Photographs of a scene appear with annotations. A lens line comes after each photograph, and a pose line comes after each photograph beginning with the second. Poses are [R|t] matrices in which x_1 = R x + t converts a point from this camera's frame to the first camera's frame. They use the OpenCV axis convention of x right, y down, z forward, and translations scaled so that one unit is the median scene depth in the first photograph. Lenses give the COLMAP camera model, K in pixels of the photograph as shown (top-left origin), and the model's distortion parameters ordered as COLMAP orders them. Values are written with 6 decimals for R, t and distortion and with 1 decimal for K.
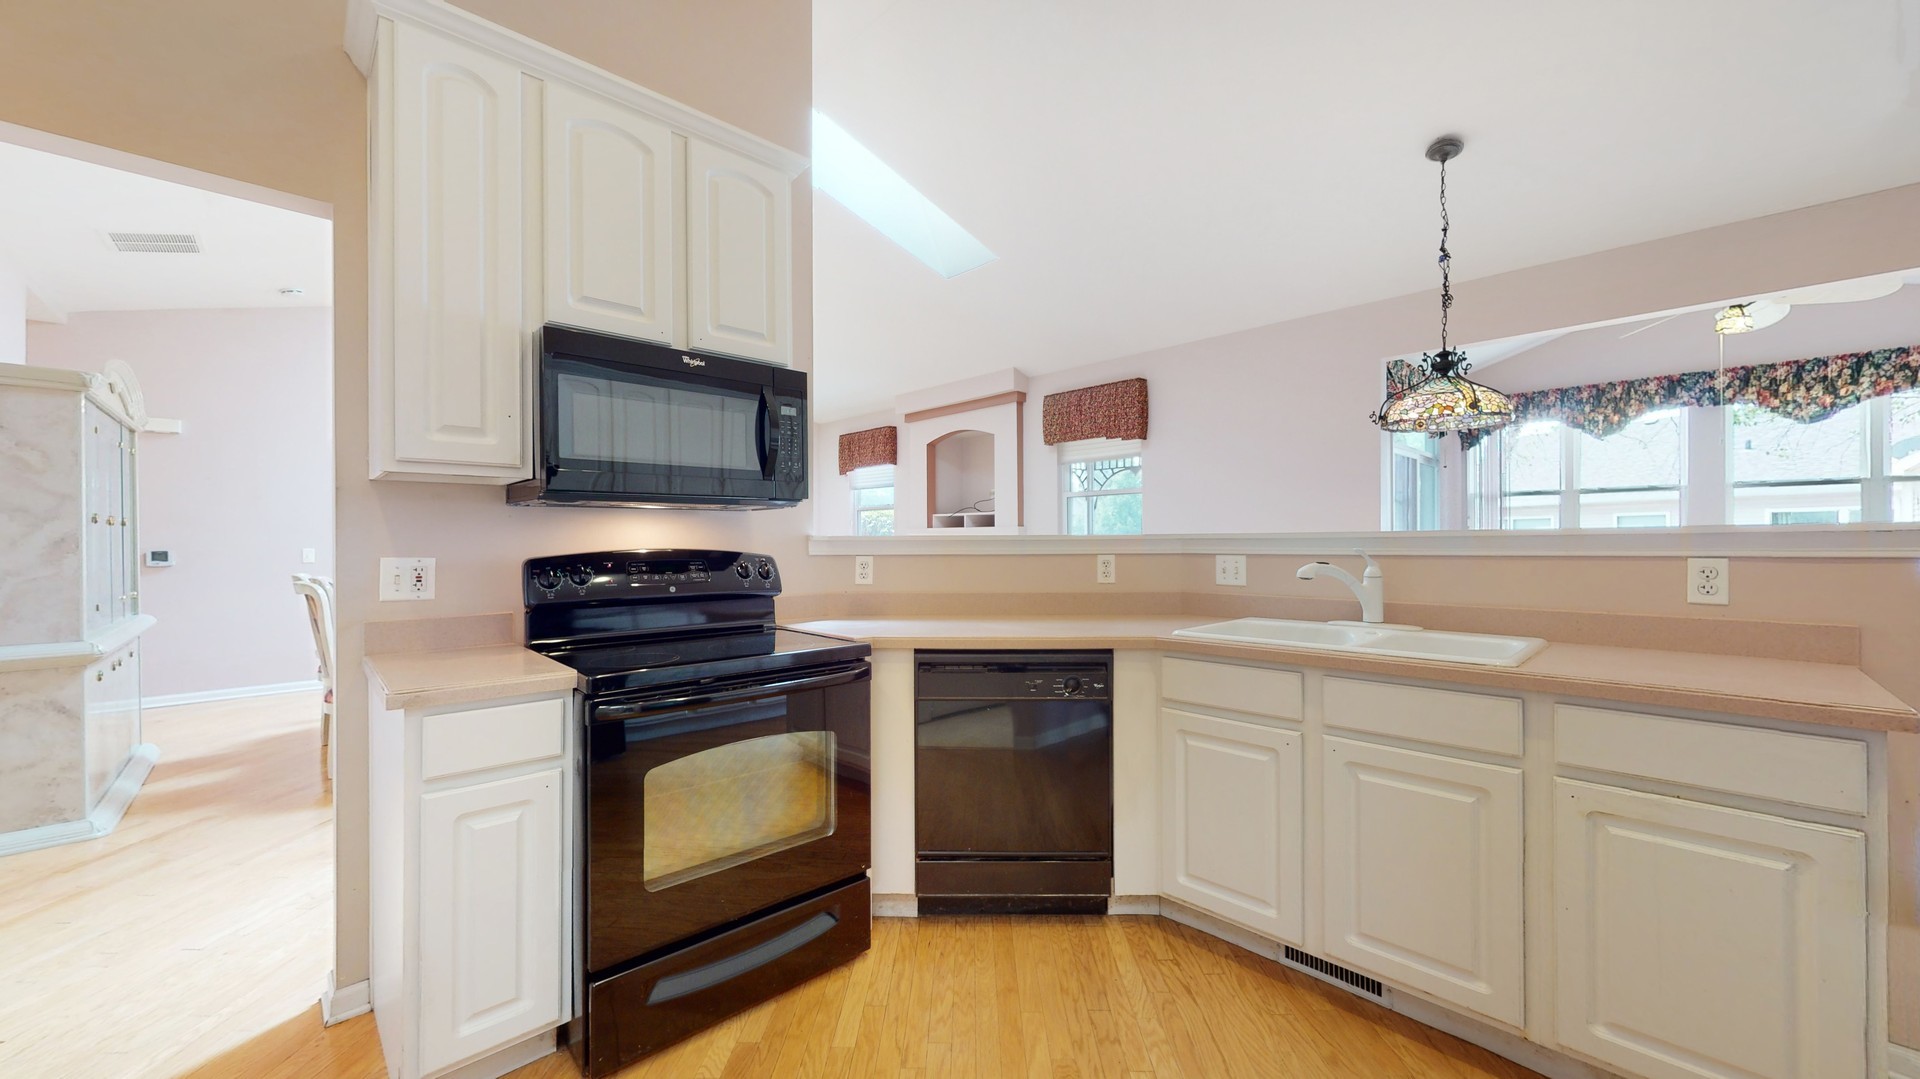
lens RADIAL K [[704.7, 0, 958.6], [0, 704.7, 539.8], [0, 0, 1]] dist [0.000127, -0.000028]
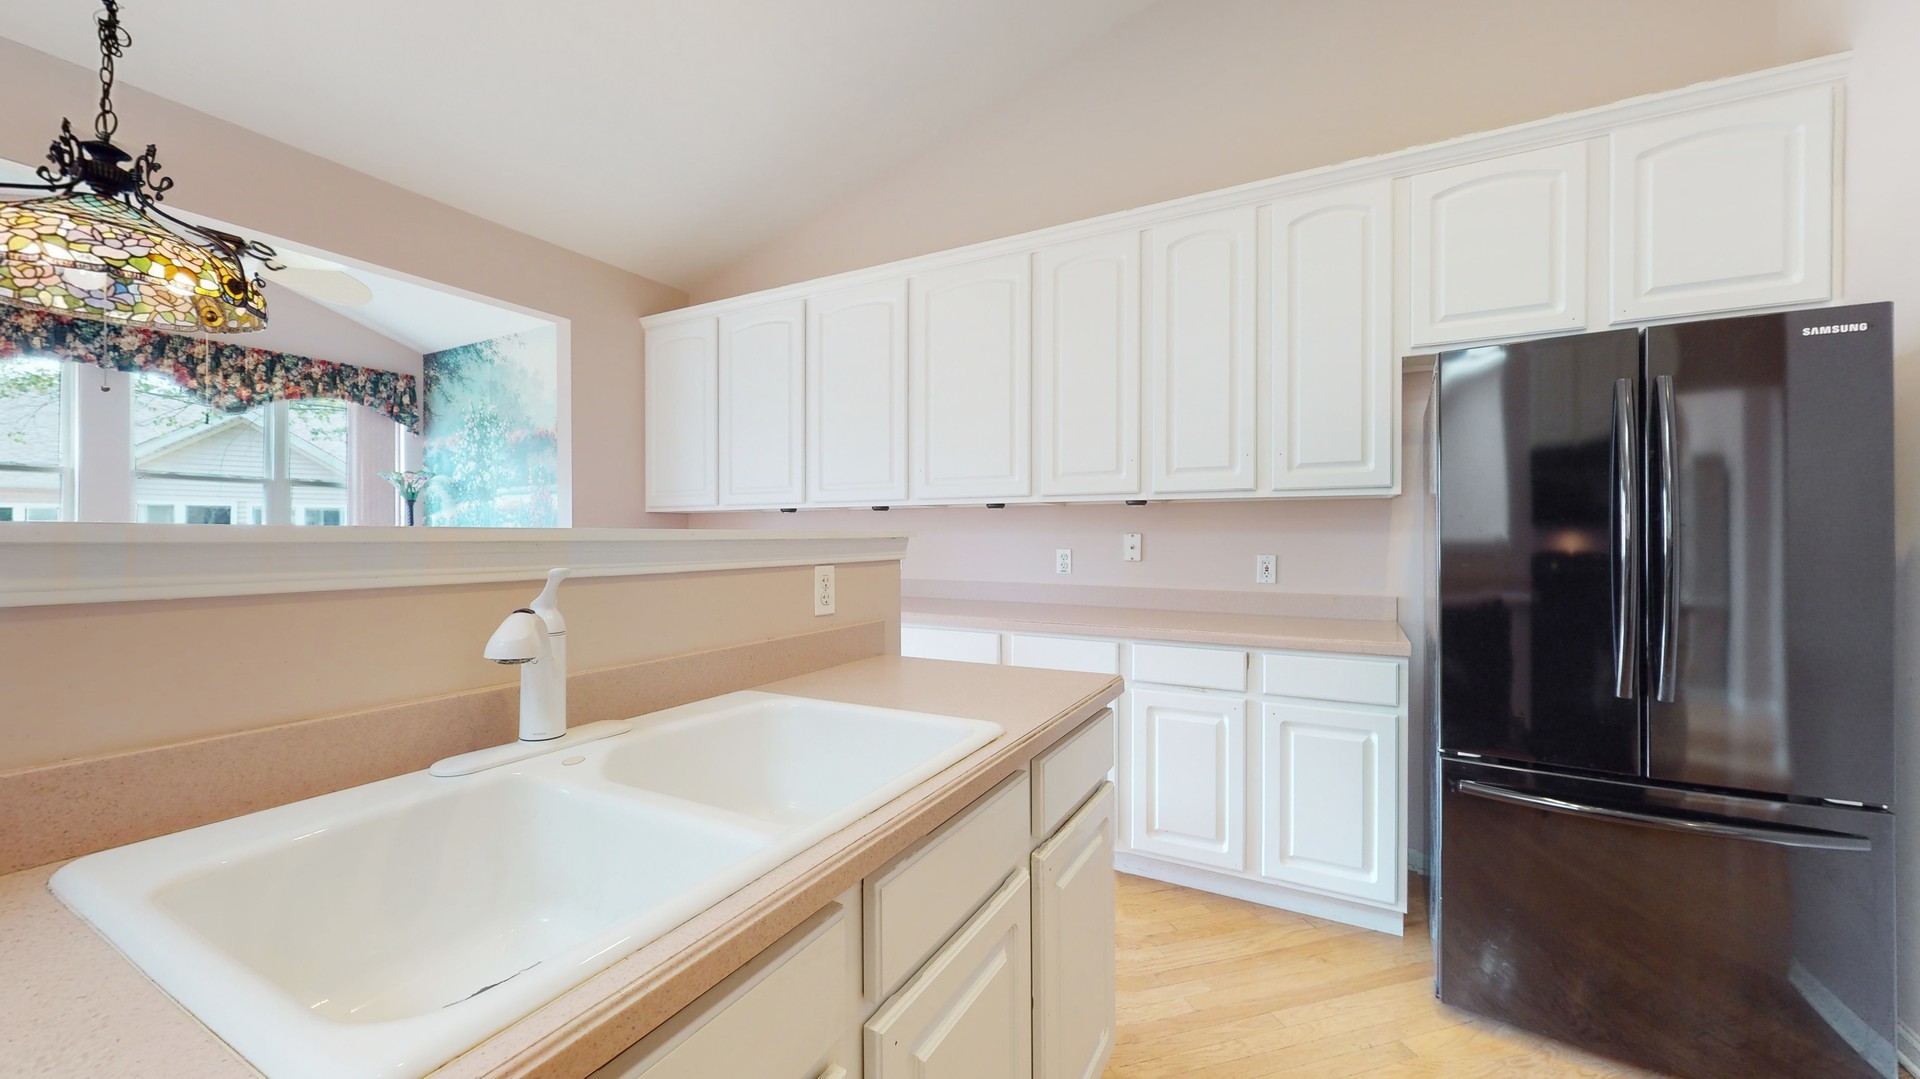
lens RADIAL K [[708.8, 0, 961.7], [0, 708.8, 541.6], [0, 0, 1]] dist [-0.001657, -0.000457]
pose [[-0.305884, 0.000083, 0.952069, 0.040490], [-0.003283, 0.999994, -0.001141, -0.001684], [-0.952063, -0.003475, -0.305881, 0.374529]]
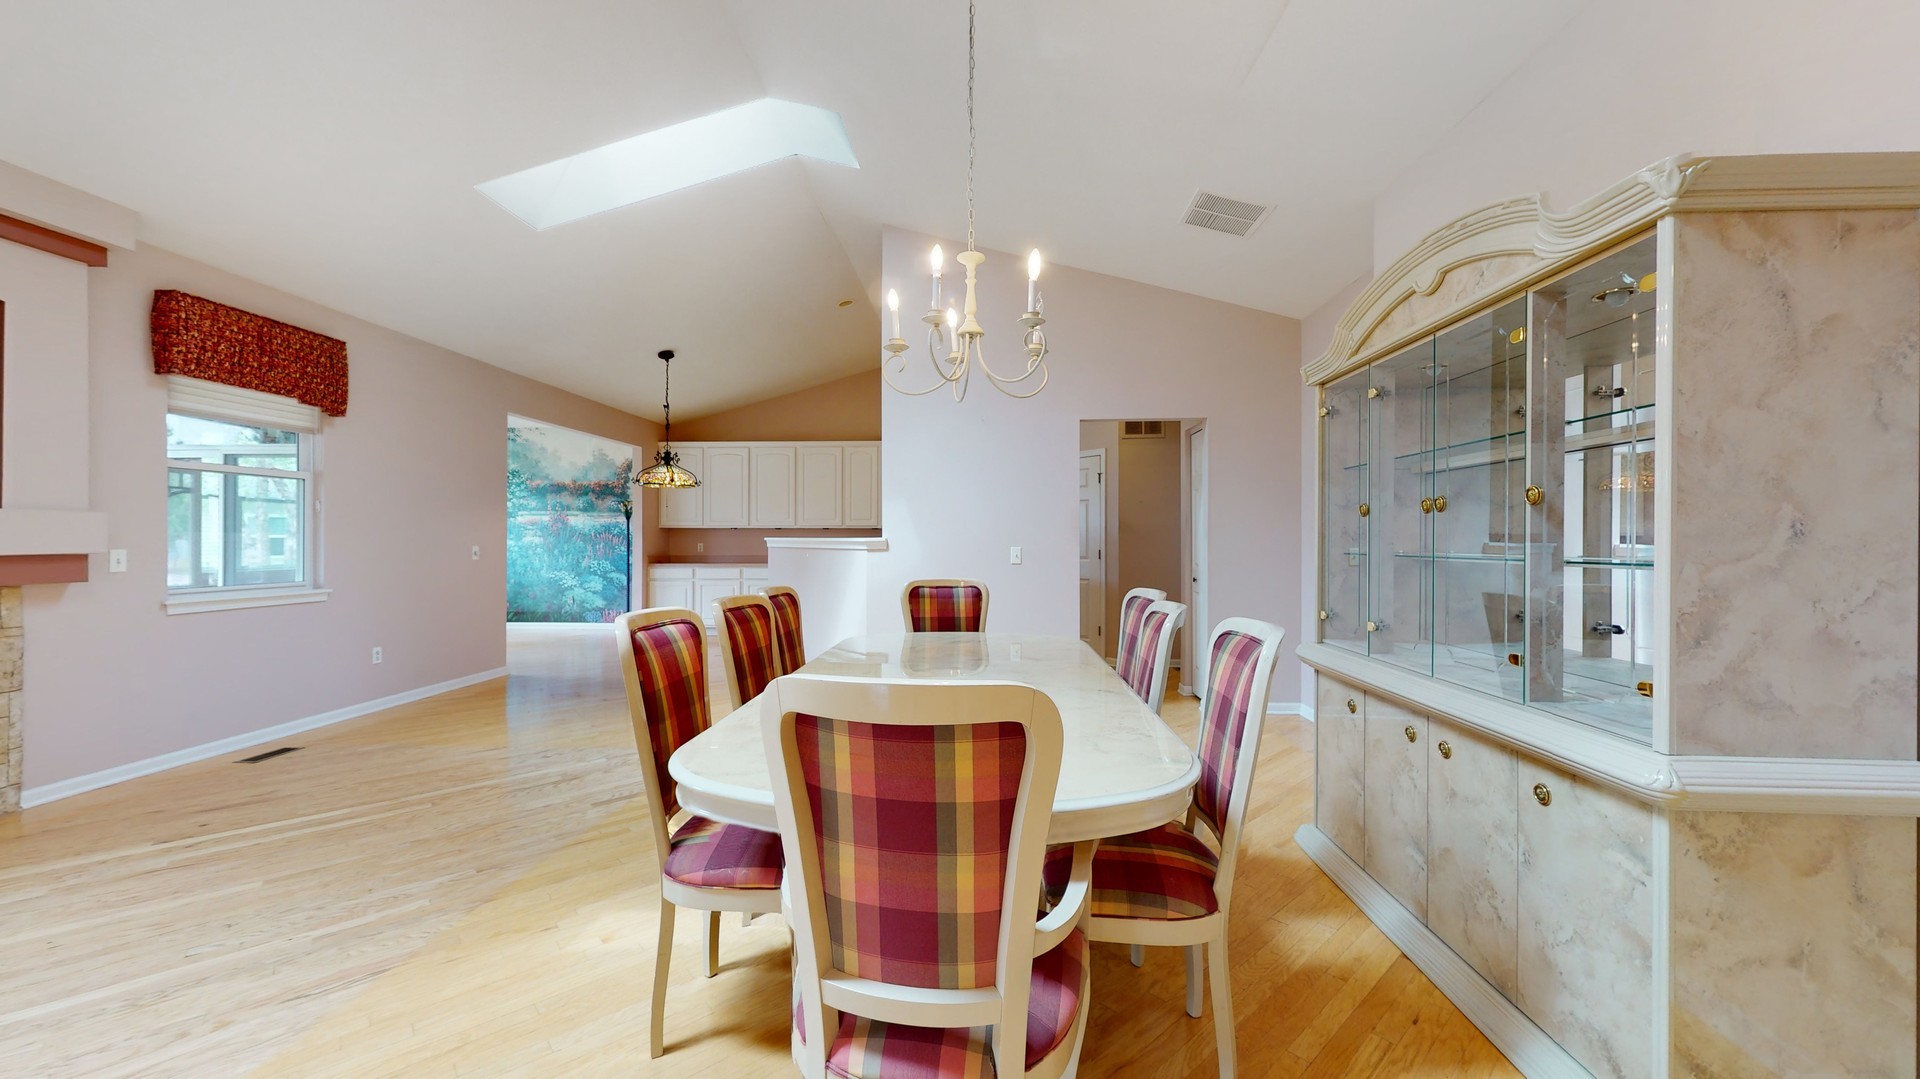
lens RADIAL K [[704.7, 0, 958.6], [0, 704.7, 539.8], [0, 0, 1]] dist [0.000127, -0.000028]
pose [[-0.685910, 0.003107, 0.727680, -0.909946], [-0.001398, 0.999983, -0.005587, 0.004176], [-0.727685, -0.004849, -0.685894, 1.141772]]
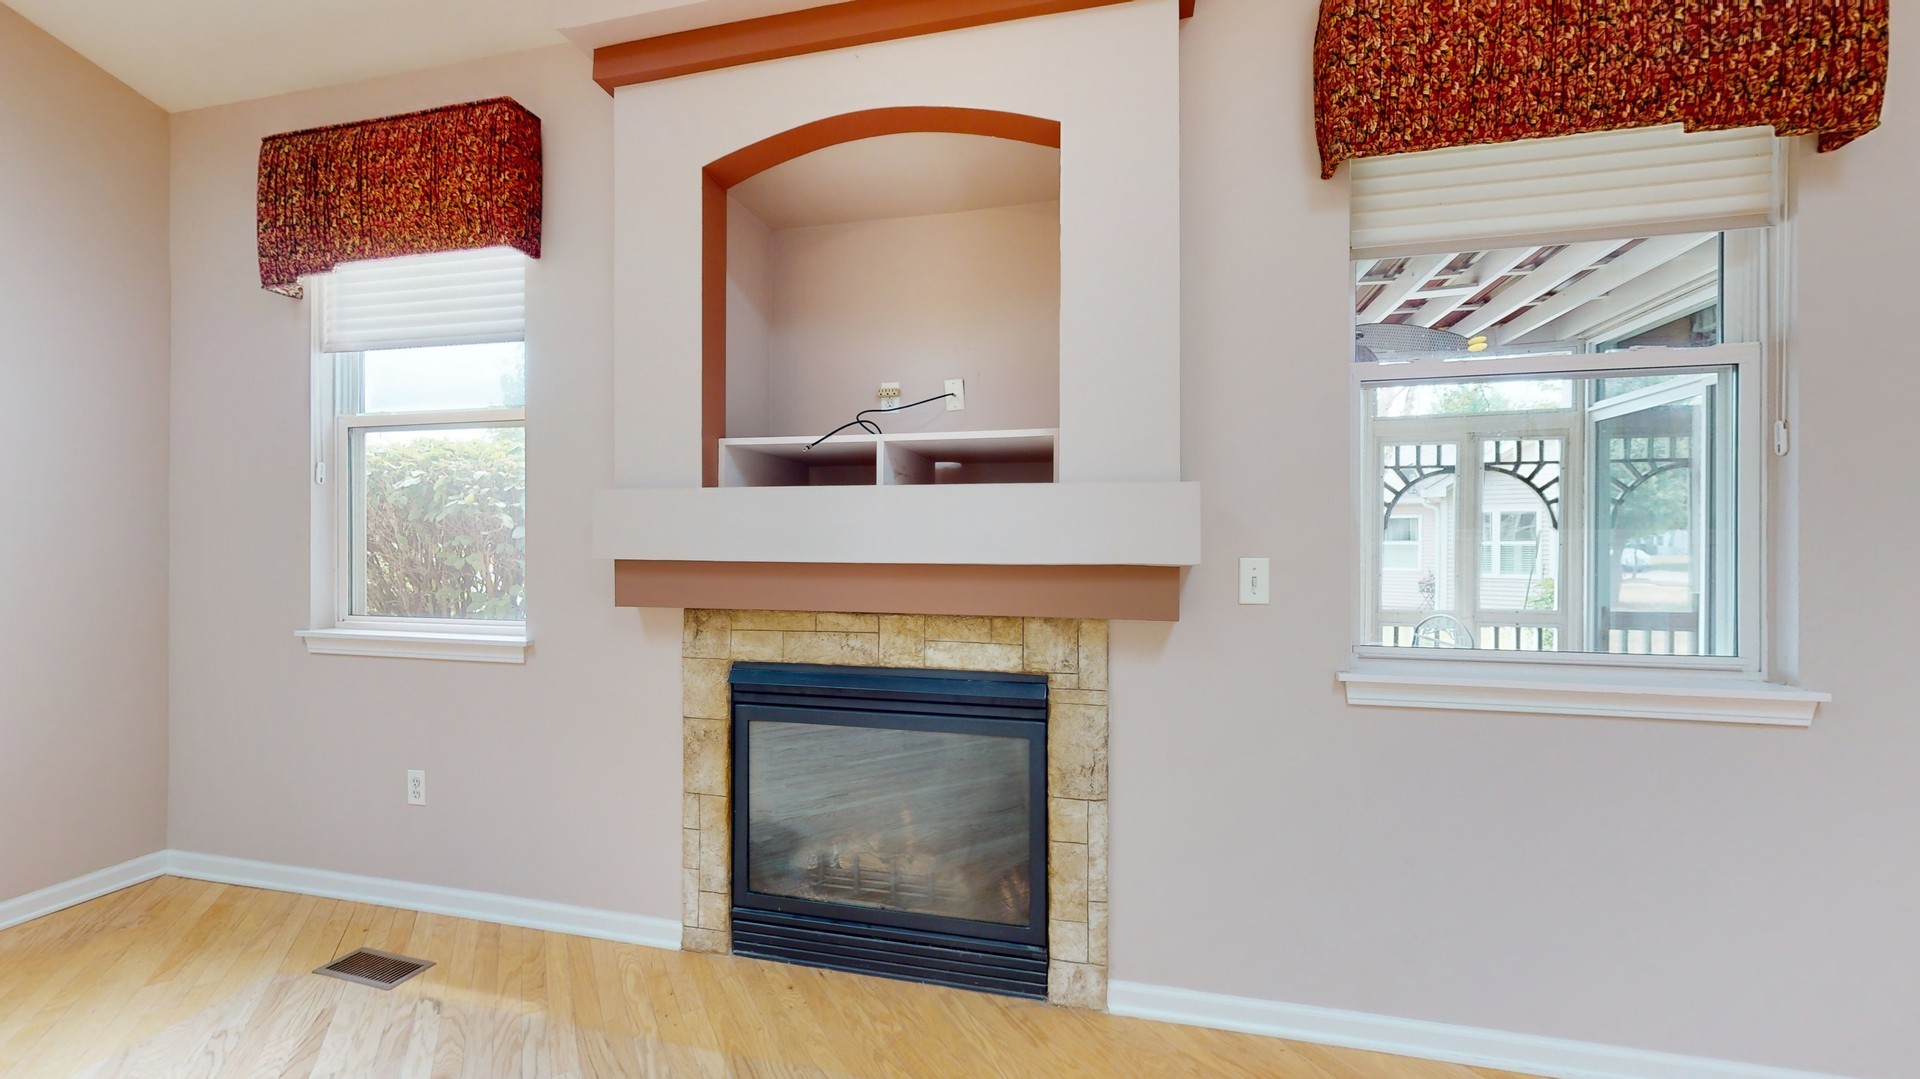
lens RADIAL K [[704.7, 0, 958.6], [0, 704.7, 539.8], [0, 0, 1]] dist [0.000127, -0.000028]
pose [[0.835700, 0.005192, 0.549162, -0.158694], [-0.006740, 0.999977, 0.000801, 0.003015], [-0.549146, -0.004371, 0.835715, 1.062454]]
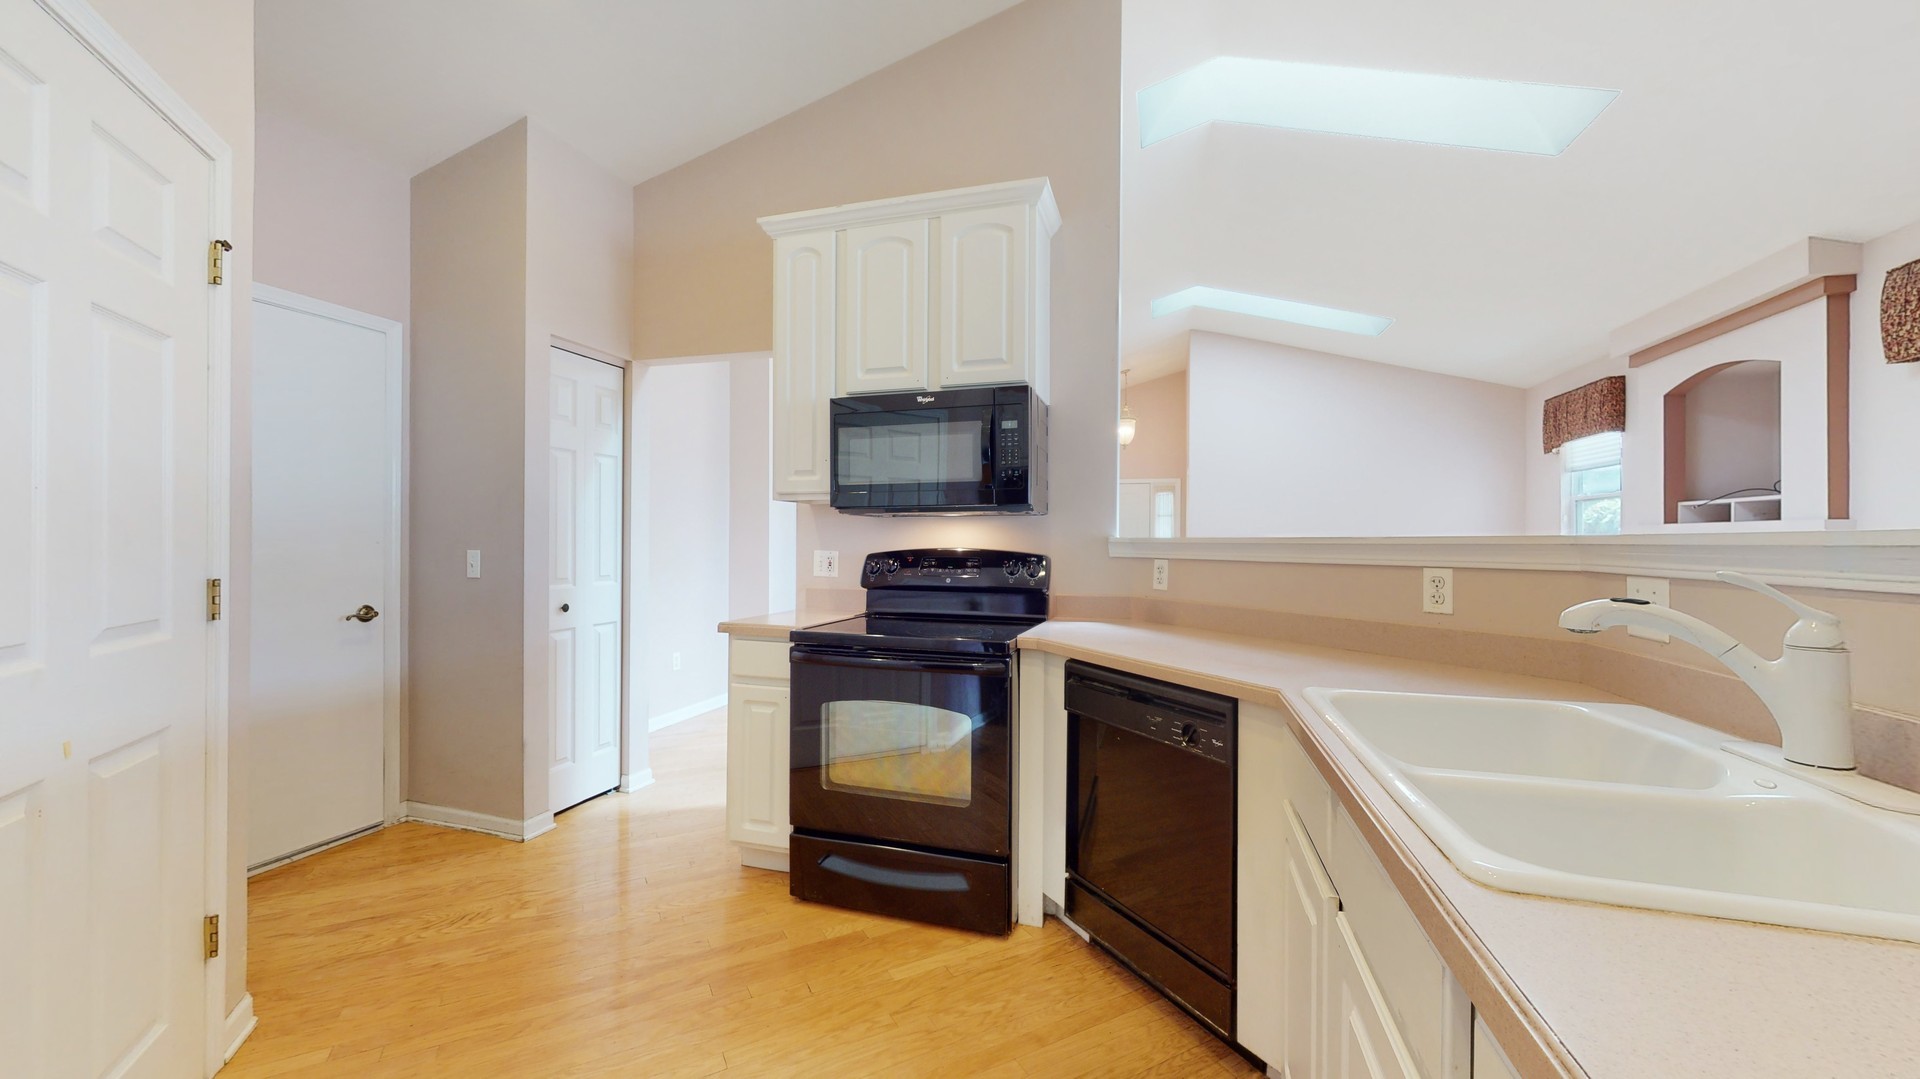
lens RADIAL K [[708.8, 0, 961.7], [0, 708.8, 541.6], [0, 0, 1]] dist [-0.001657, -0.000457]
pose [[0.495609, 0.006490, -0.868522, 0.293243], [-0.003630, 0.999979, 0.005401, -0.002398], [0.868538, 0.000476, 0.495622, 0.167098]]
